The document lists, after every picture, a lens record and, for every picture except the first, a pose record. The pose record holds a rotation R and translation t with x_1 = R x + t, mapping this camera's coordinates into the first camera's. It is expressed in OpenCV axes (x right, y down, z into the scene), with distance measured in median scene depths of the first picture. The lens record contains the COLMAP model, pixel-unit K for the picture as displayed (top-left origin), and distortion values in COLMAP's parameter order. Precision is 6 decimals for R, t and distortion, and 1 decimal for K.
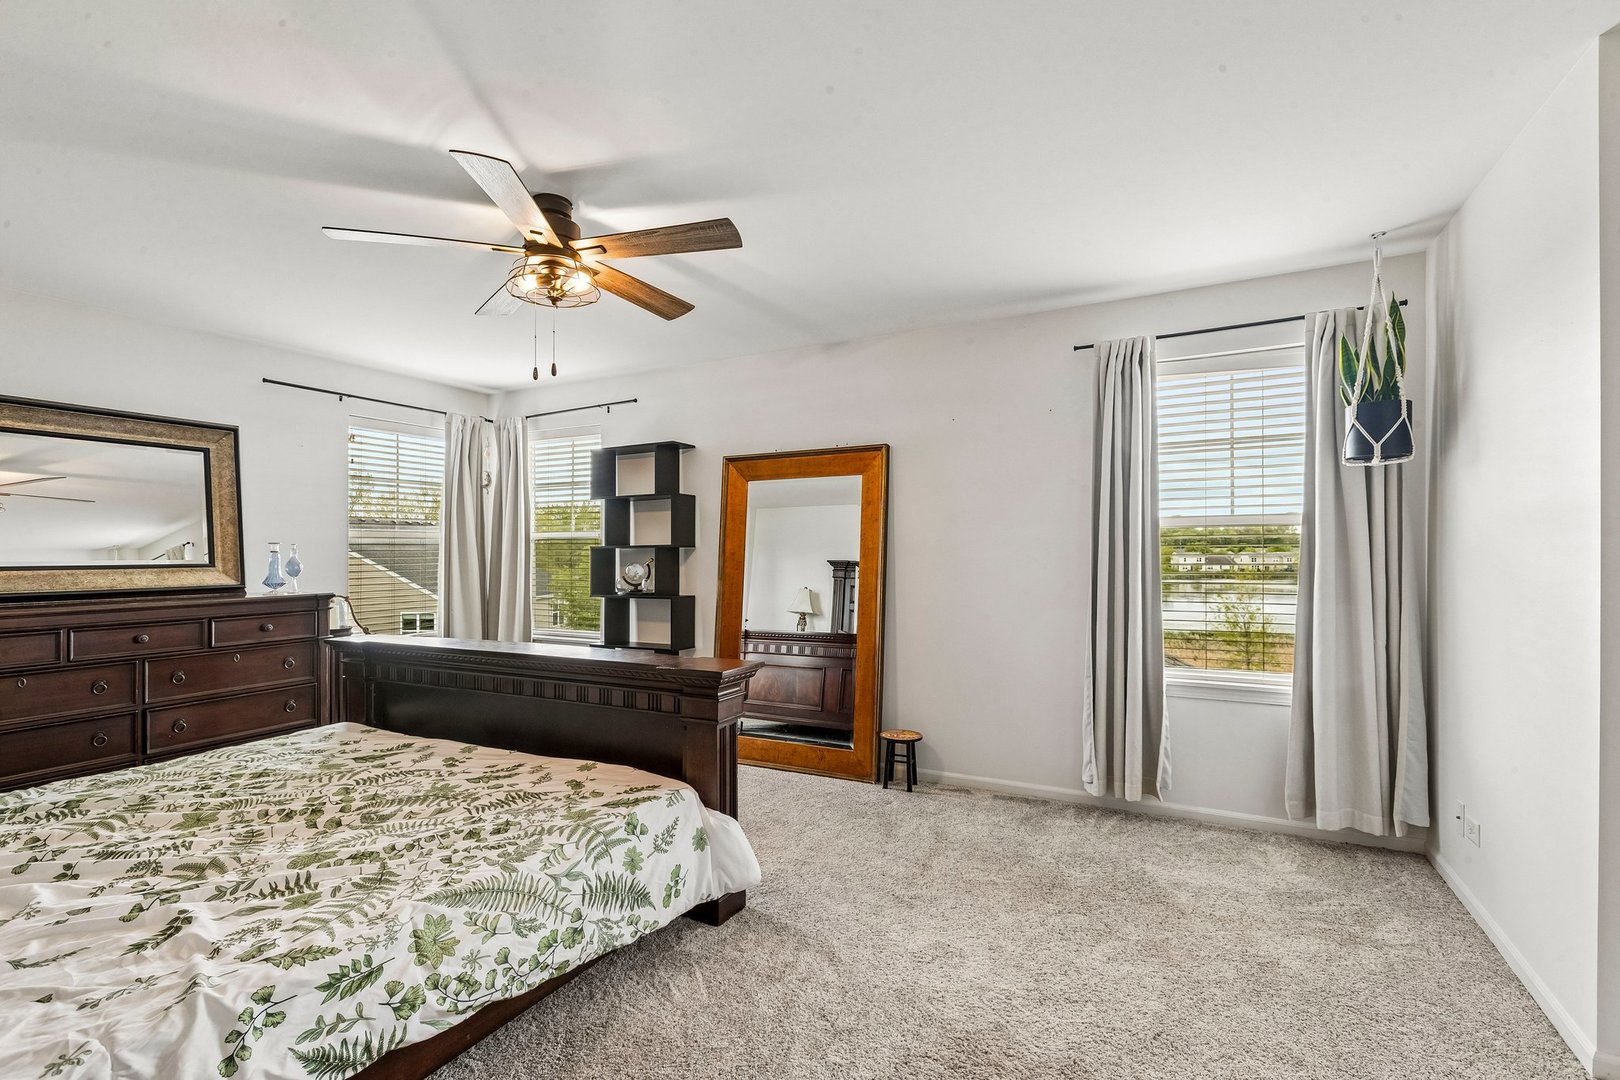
lens RADIAL K [[742.8, 0, 813.0], [0, 742.8, 547.0], [0, 0, 1]] dist [0.012344, -0.001641]
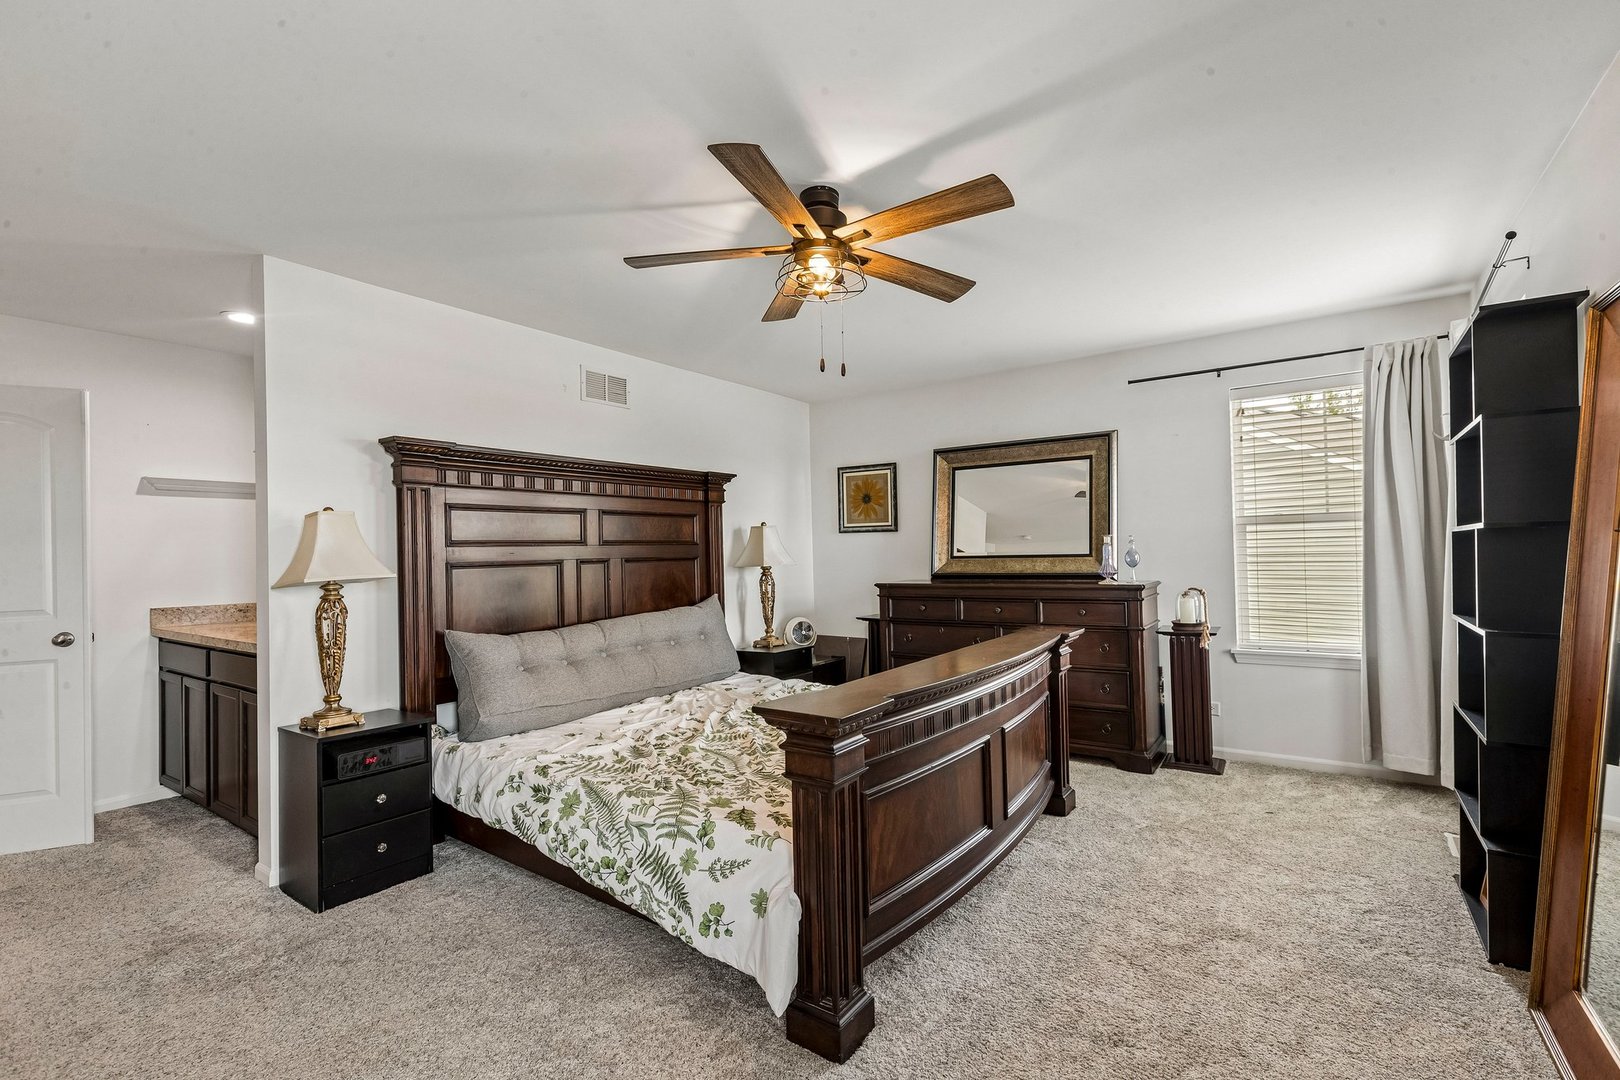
lens RADIAL K [[742.8, 0, 808.0], [0, 742.8, 542.5], [0, 0, 1]] dist [0.012344, -0.001641]
pose [[-0.154600, -0.004025, -0.987969, 0.467692], [0.030159, 0.999506, -0.008791, 0.001198], [0.987517, -0.031155, -0.154403, 0.848436]]
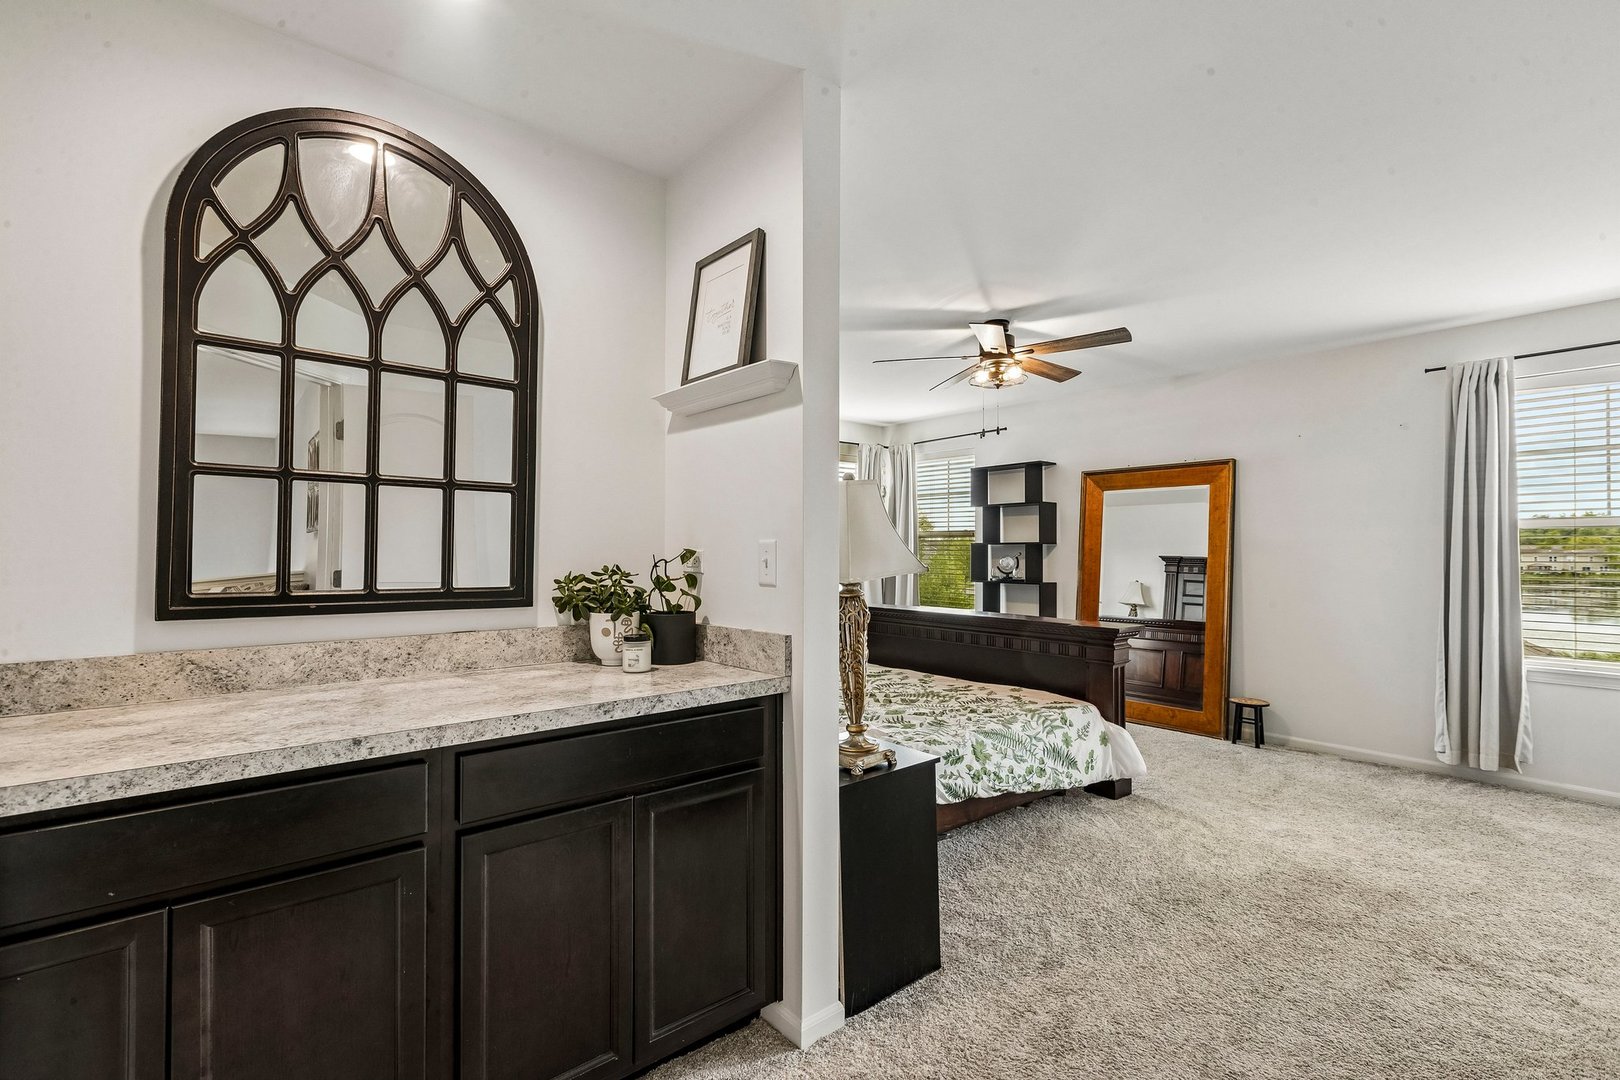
lens RADIAL K [[742.8, 0, 814.9], [0, 742.8, 536.1], [0, 0, 1]] dist [0.012344, -0.001641]
pose [[0.926616, -0.000364, -0.376009, -0.090141], [-0.002700, 0.999967, -0.007622, -0.003224], [0.376000, 0.008078, 0.926585, -0.444063]]
